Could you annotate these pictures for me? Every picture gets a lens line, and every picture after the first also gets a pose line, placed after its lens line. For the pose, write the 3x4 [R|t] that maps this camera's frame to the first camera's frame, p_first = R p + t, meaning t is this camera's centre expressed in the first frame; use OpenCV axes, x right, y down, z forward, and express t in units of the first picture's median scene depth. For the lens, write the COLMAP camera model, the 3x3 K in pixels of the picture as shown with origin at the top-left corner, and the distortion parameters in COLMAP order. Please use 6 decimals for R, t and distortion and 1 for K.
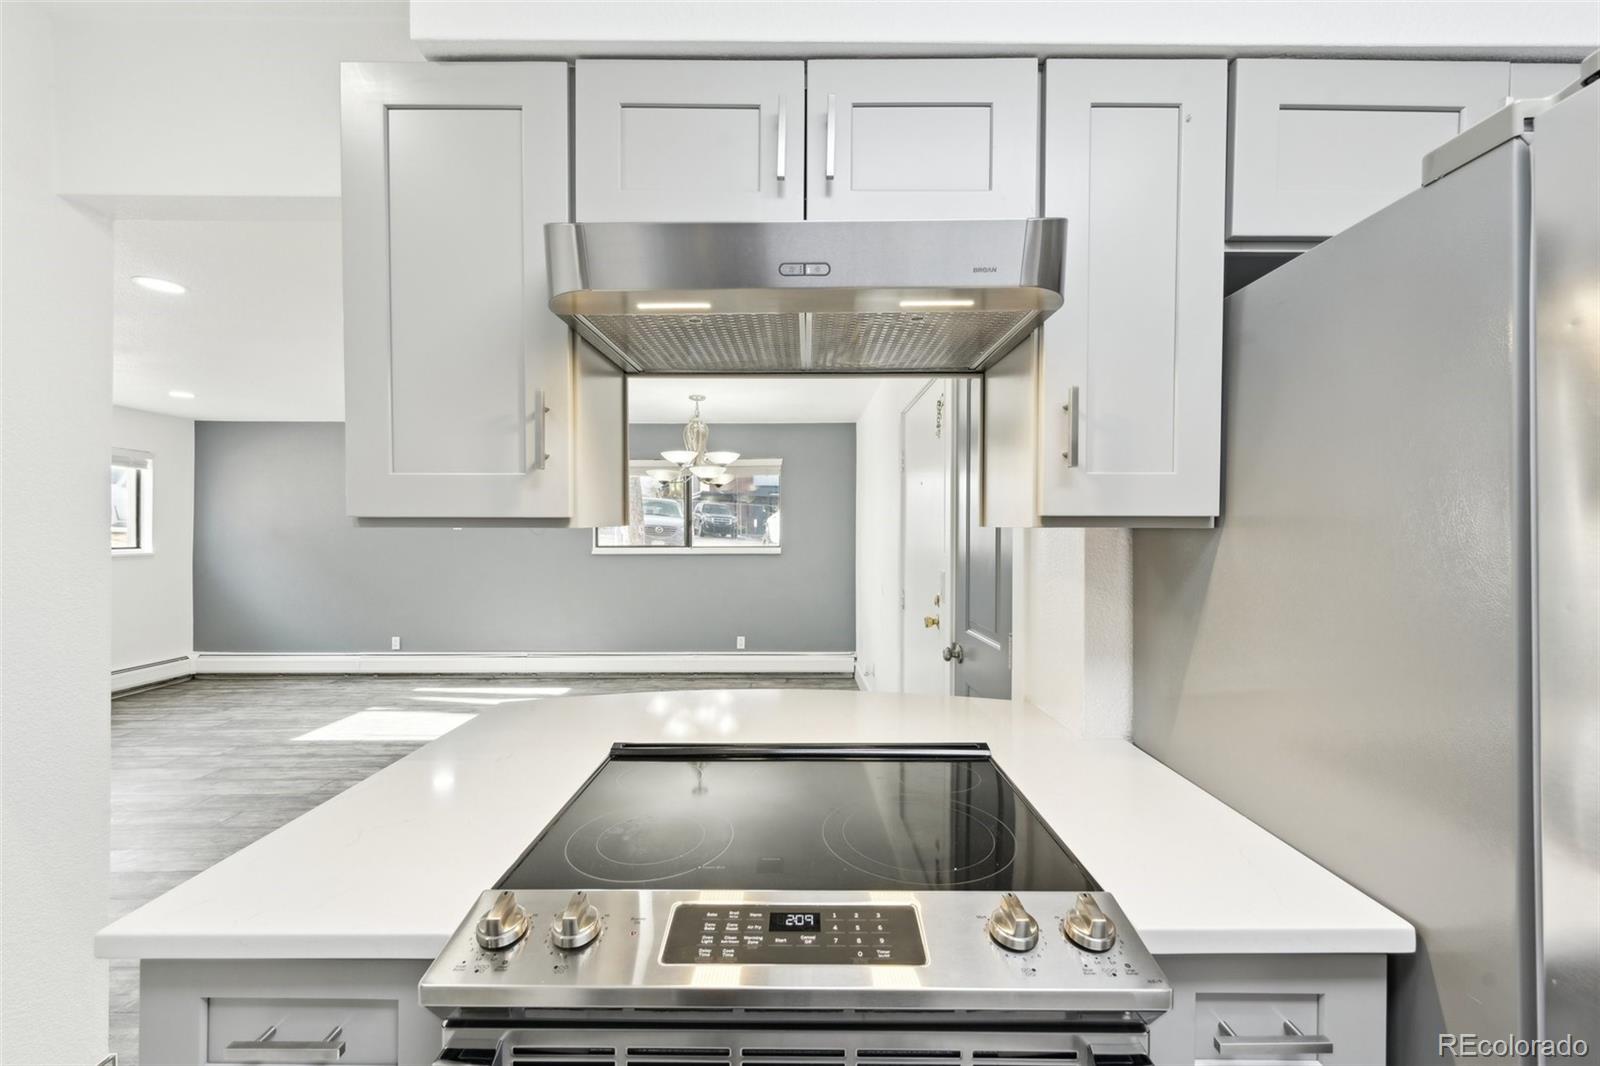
lens RADIAL K [[644.6, 0, 799.0], [0, 644.6, 539.2], [0, 0, 1]] dist [-0.000455, 0.000339]
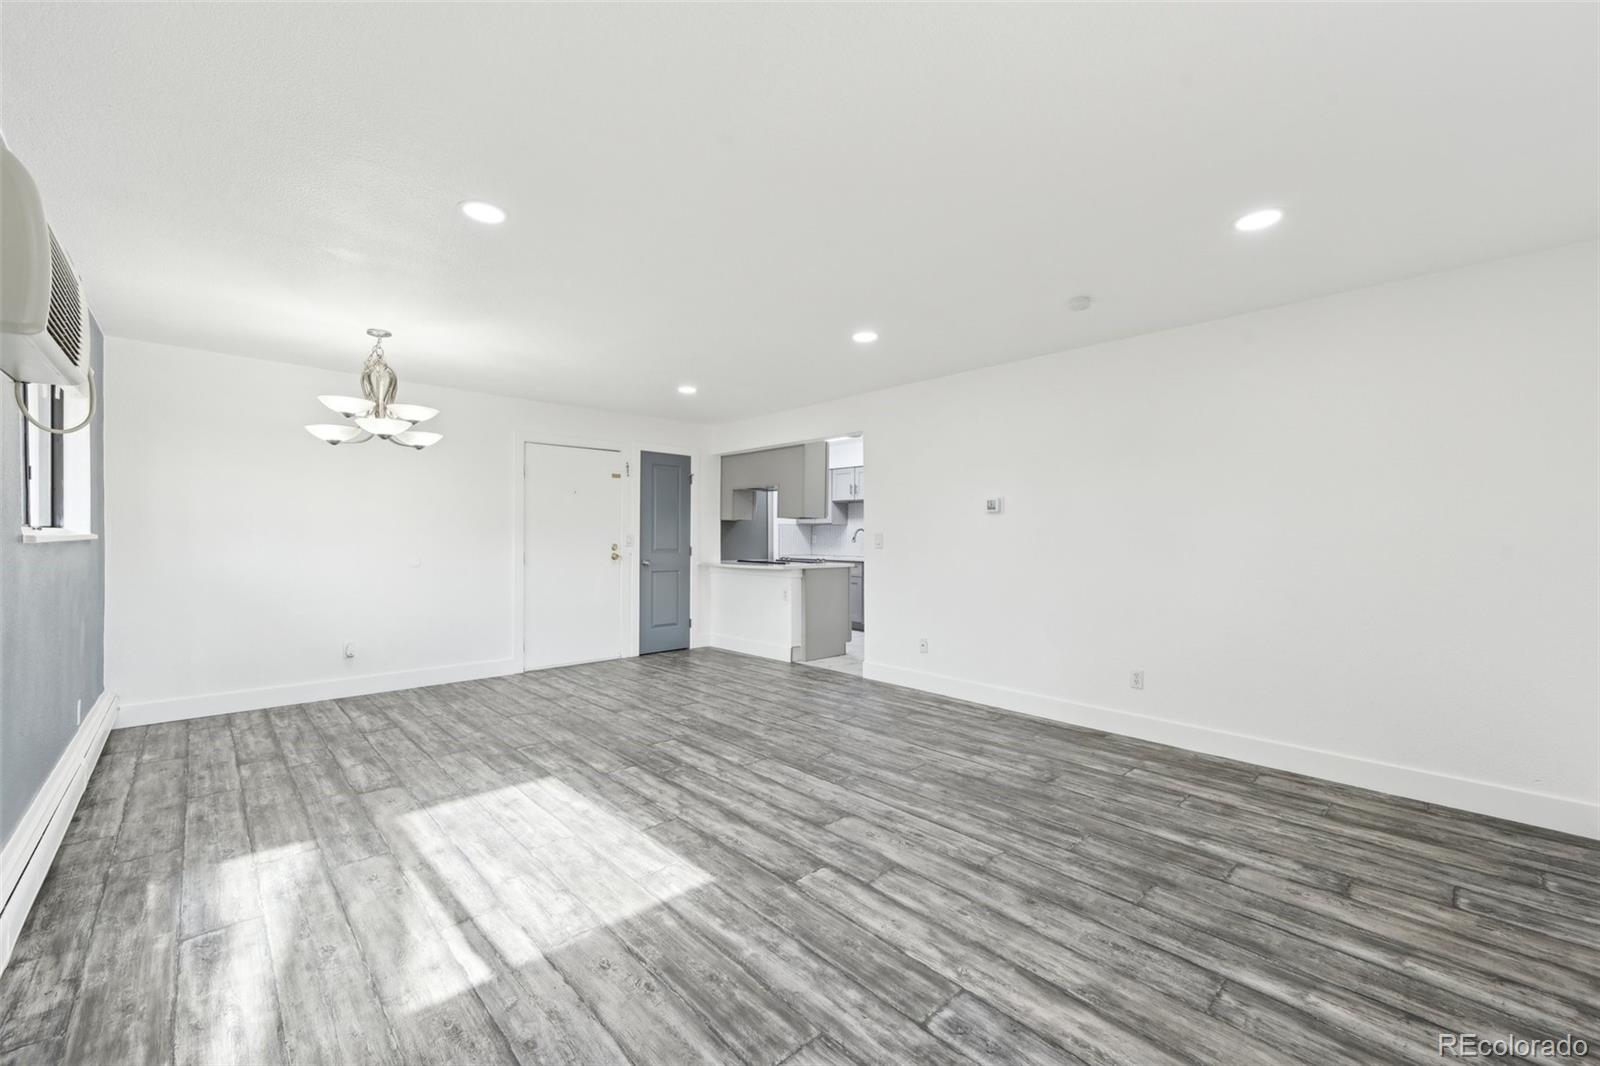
lens RADIAL K [[644.6, 0, 790.3], [0, 644.6, 529.7], [0, 0, 1]] dist [-0.000455, 0.000339]
pose [[-0.669143, 0.004236, 0.743121, -1.345821], [0.003609, 0.999990, -0.002451, 0.027106], [-0.743124, 0.001042, -0.669152, 1.442972]]
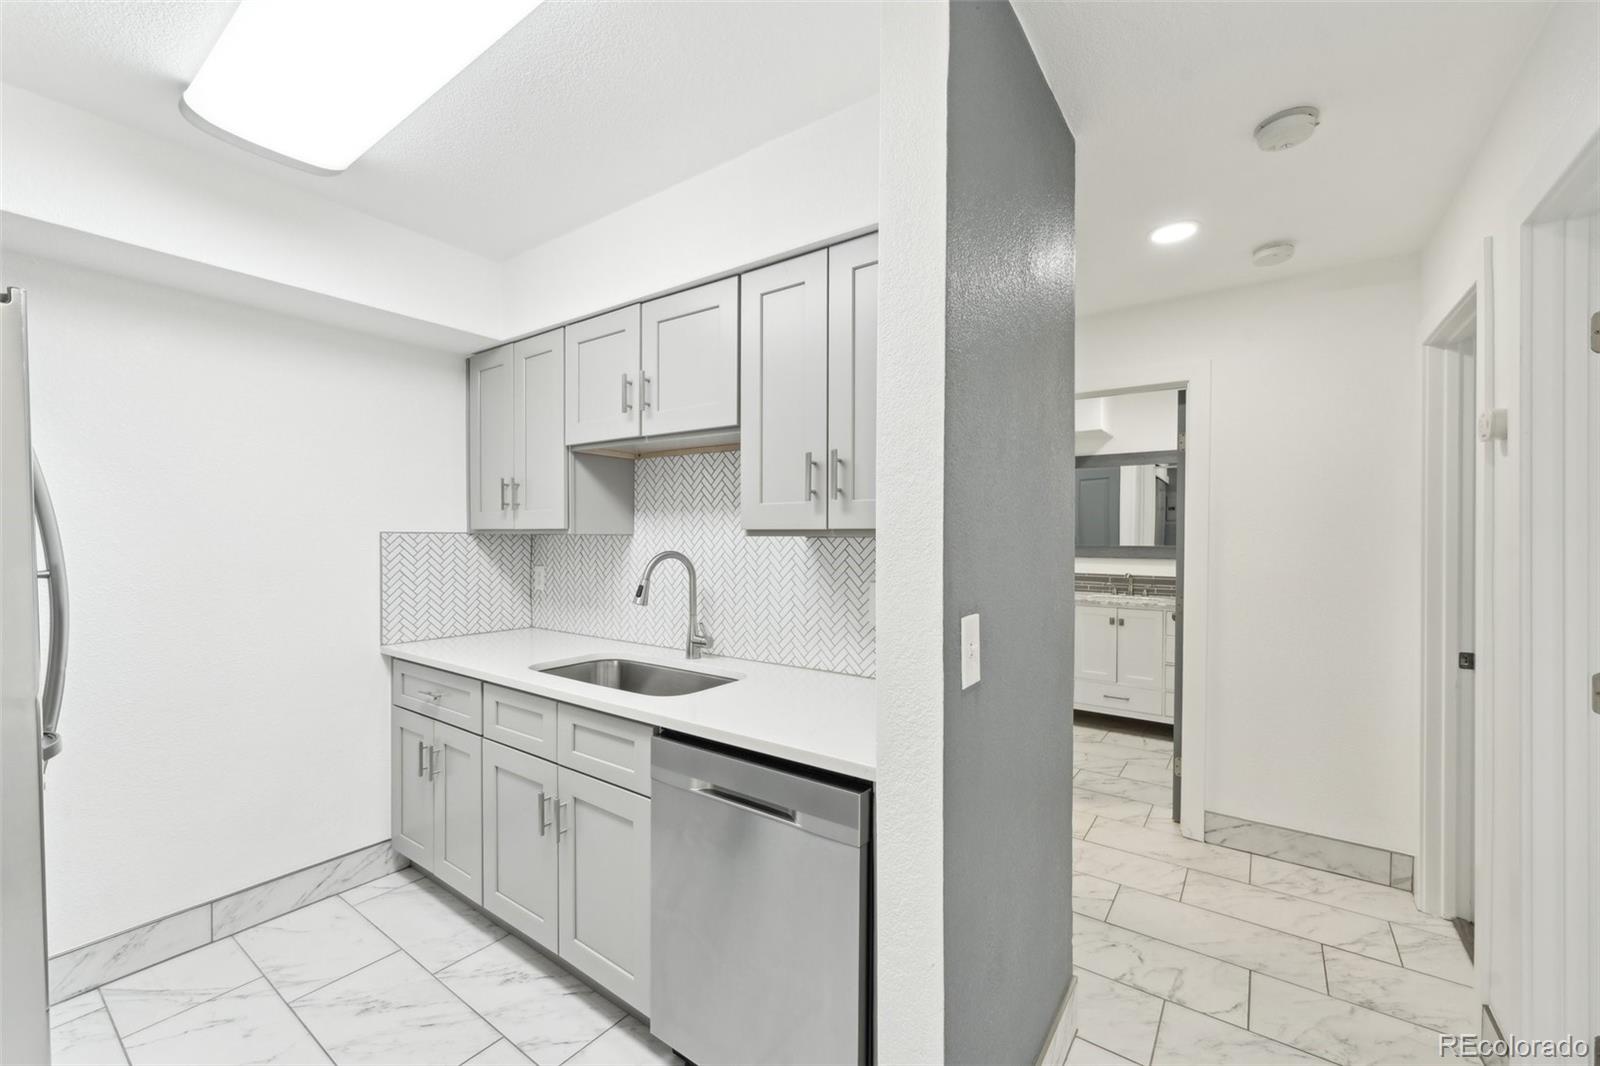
lens RADIAL K [[644.6, 0, 795.7], [0, 644.6, 542.6], [0, 0, 1]] dist [-0.000455, 0.000339]
pose [[-0.806673, -0.007456, 0.590951, -0.284541], [0.004551, 0.999812, 0.018827, 0.001125], [-0.590981, 0.017877, -0.806488, 0.169083]]
